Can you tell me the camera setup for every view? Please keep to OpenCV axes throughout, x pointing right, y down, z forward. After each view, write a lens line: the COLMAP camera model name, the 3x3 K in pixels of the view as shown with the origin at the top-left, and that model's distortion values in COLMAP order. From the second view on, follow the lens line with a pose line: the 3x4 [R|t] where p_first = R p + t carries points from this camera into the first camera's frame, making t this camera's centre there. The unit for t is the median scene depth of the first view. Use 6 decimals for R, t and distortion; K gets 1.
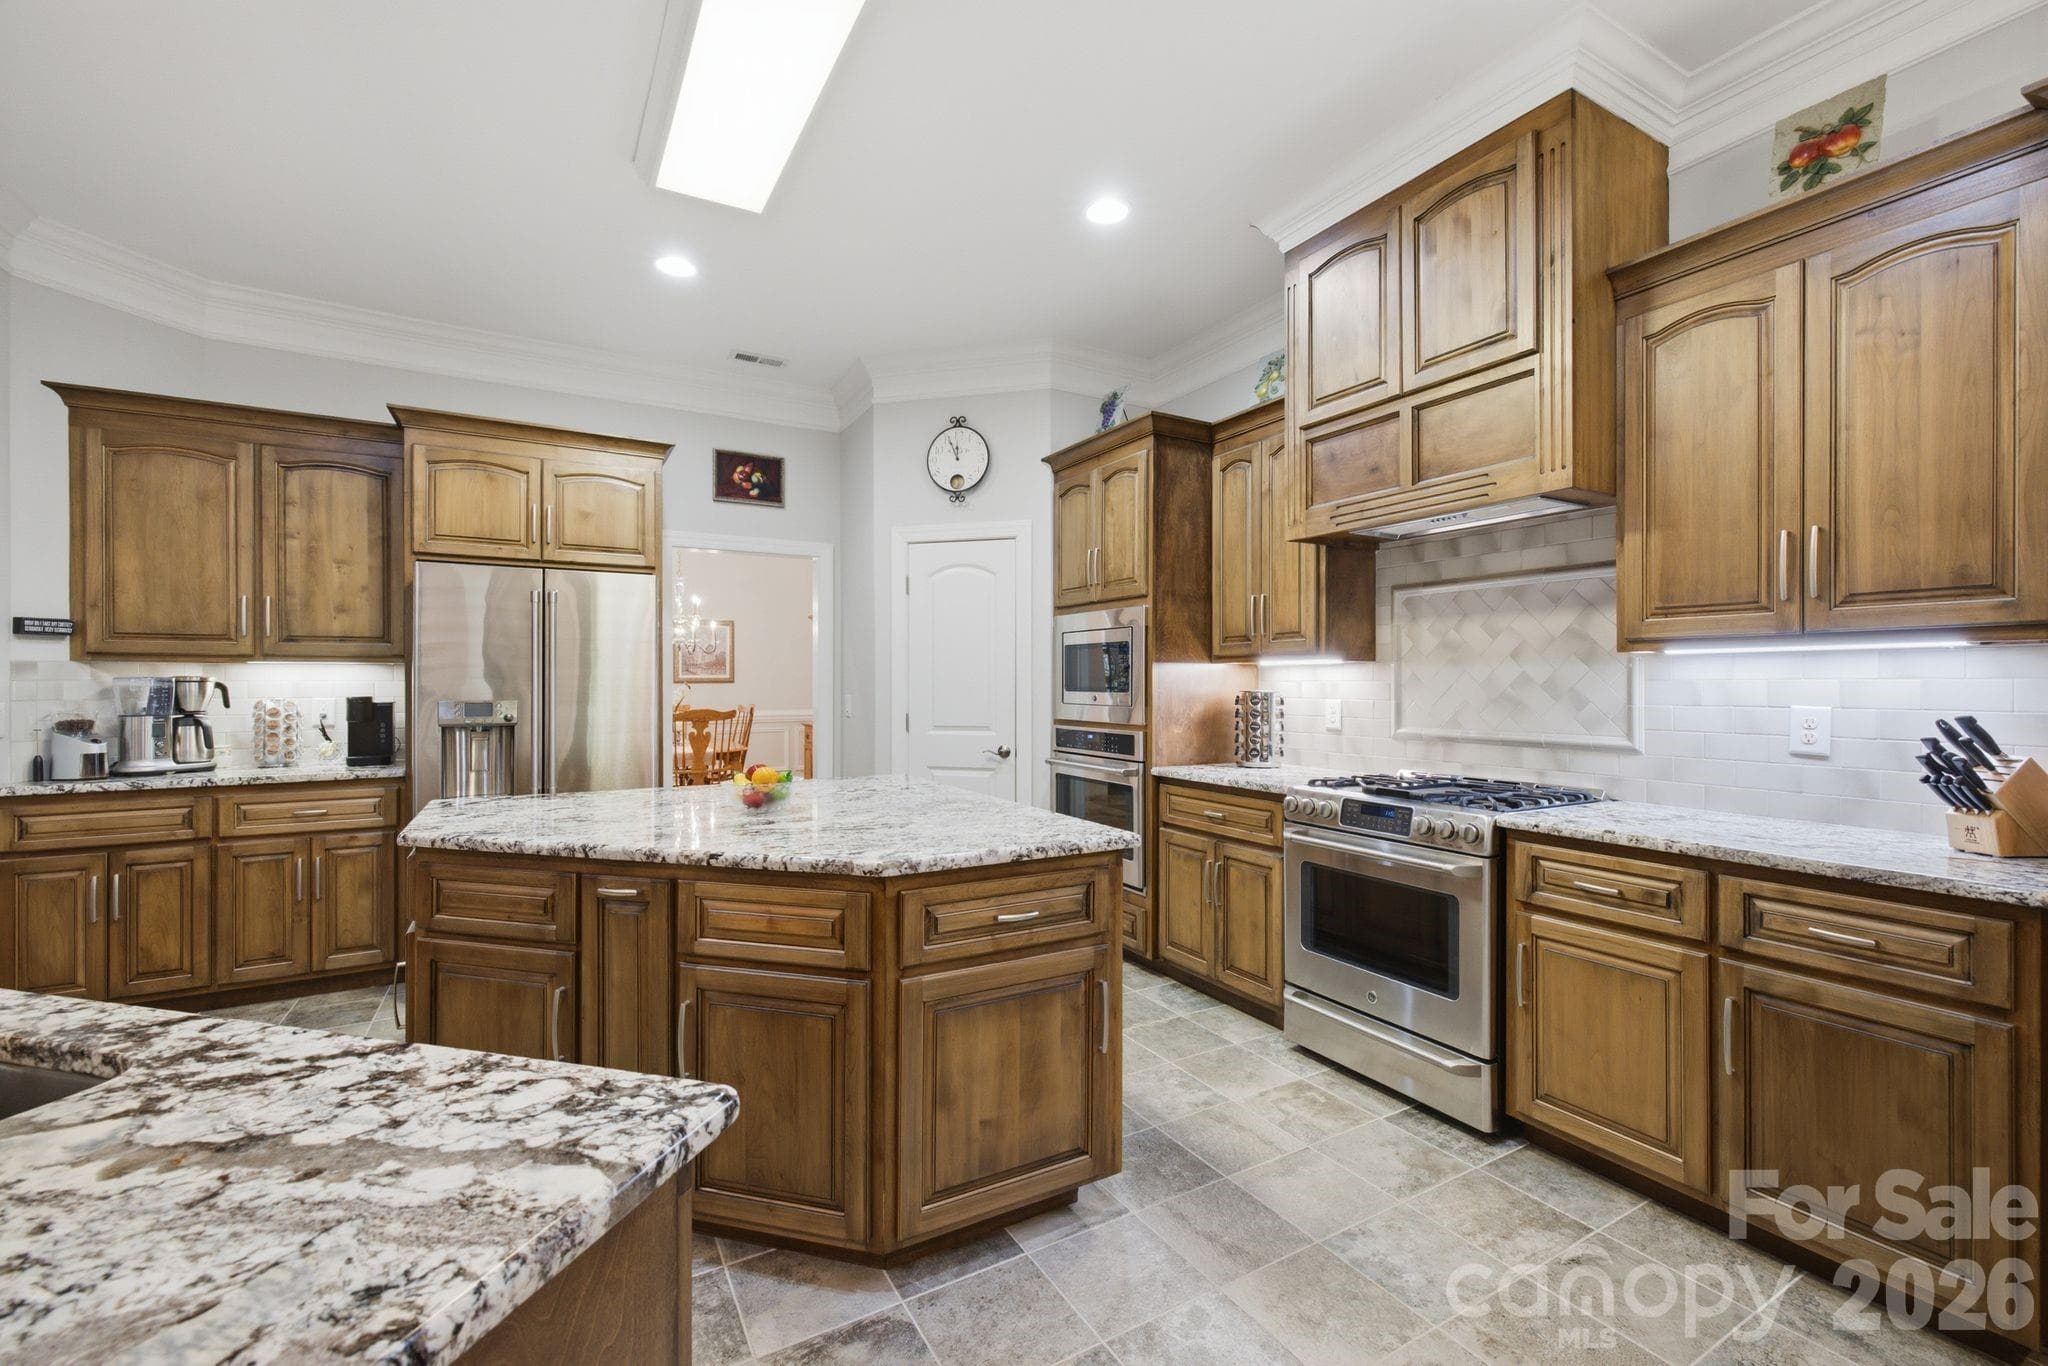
lens RADIAL K [[853.2, 0, 1024.0], [0, 853.2, 683.0], [0, 0, 1]] dist [0.001390, 0.000040]
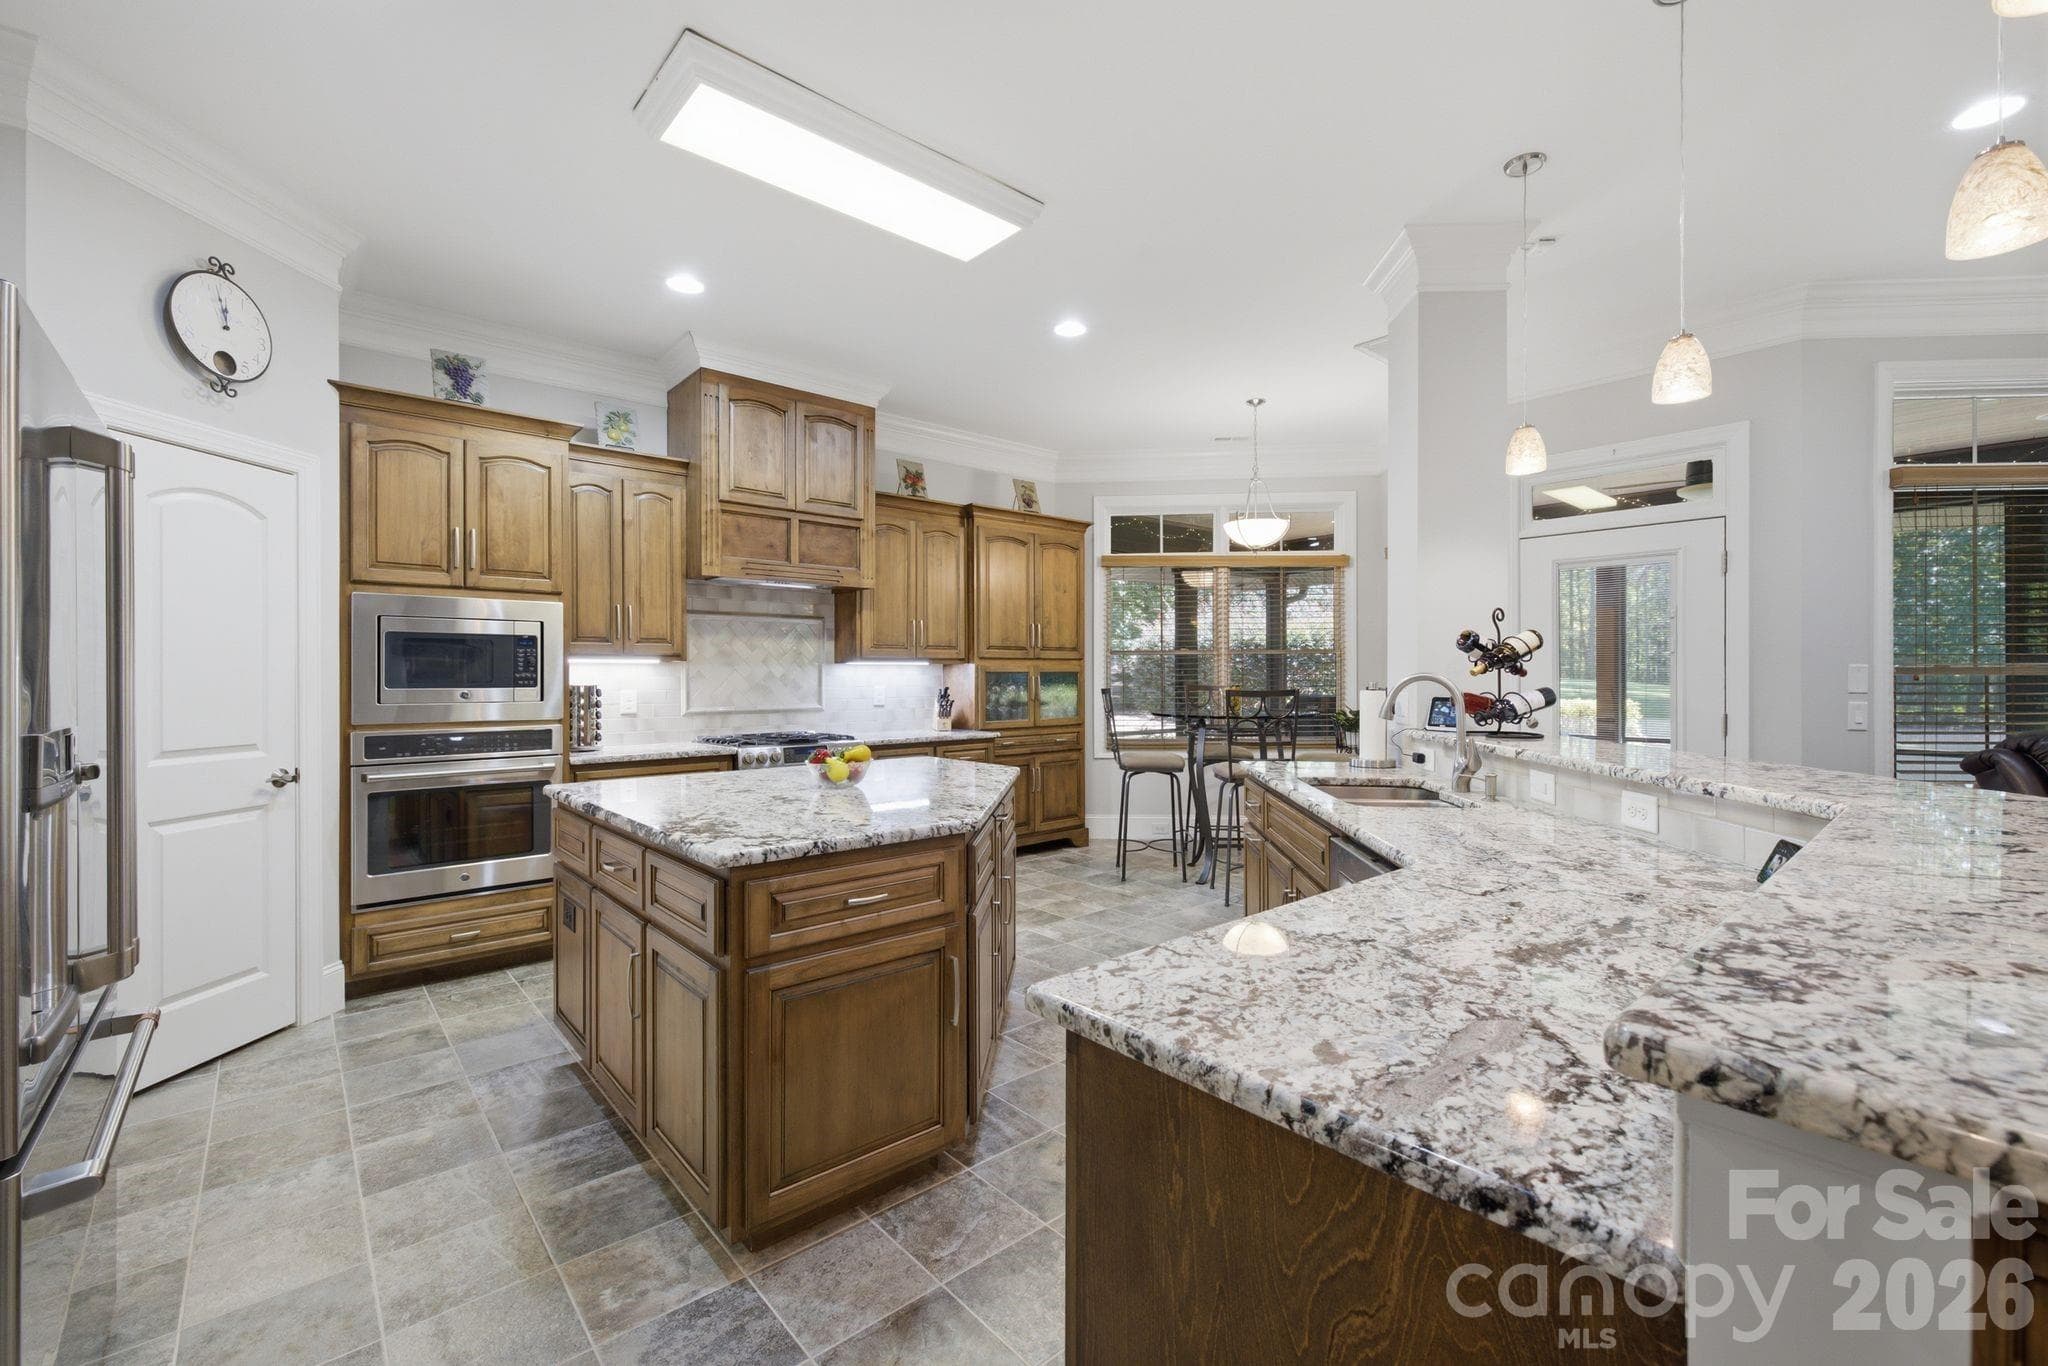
lens RADIAL K [[867.4, 0, 1024.0], [0, 867.4, 683.0], [0, 0, 1]] dist [0.000690, 0.000098]
pose [[-0.194689, -0.005412, 0.980850, -1.229045], [0.003741, 0.999973, 0.006260, 0.002446], [-0.980858, 0.004888, -0.194663, 0.794585]]
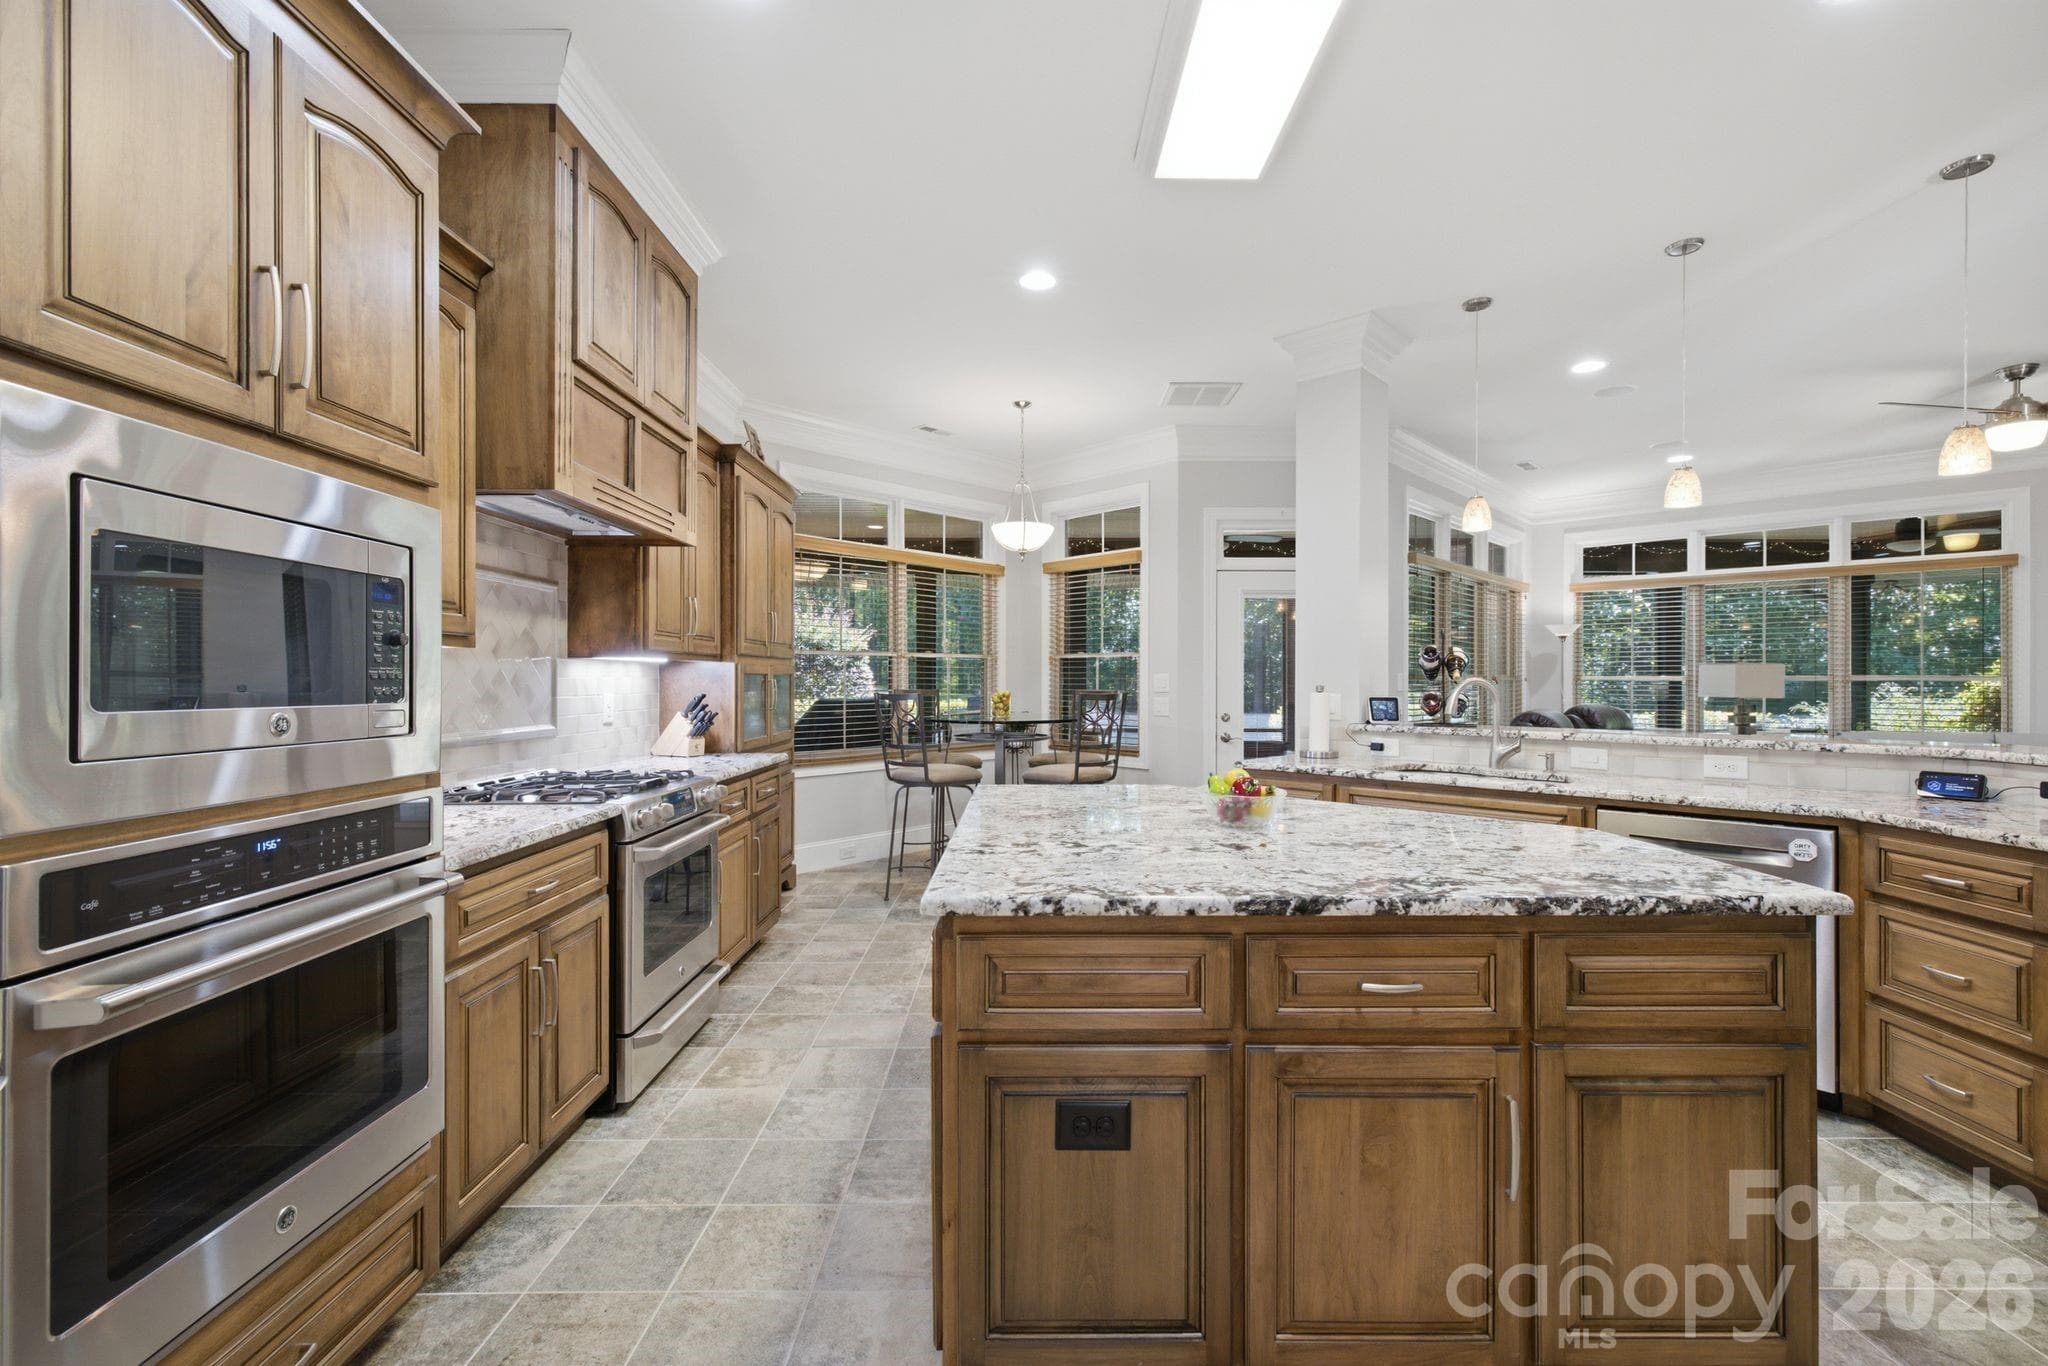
lens RADIAL K [[853.2, 0, 1024.0], [0, 853.2, 683.0], [0, 0, 1]] dist [0.001390, 0.000040]
pose [[-0.866352, -0.004526, 0.499413, -0.439960], [-0.000881, 0.999971, 0.007533, -0.002853], [-0.499433, 0.006086, -0.866331, 1.509612]]
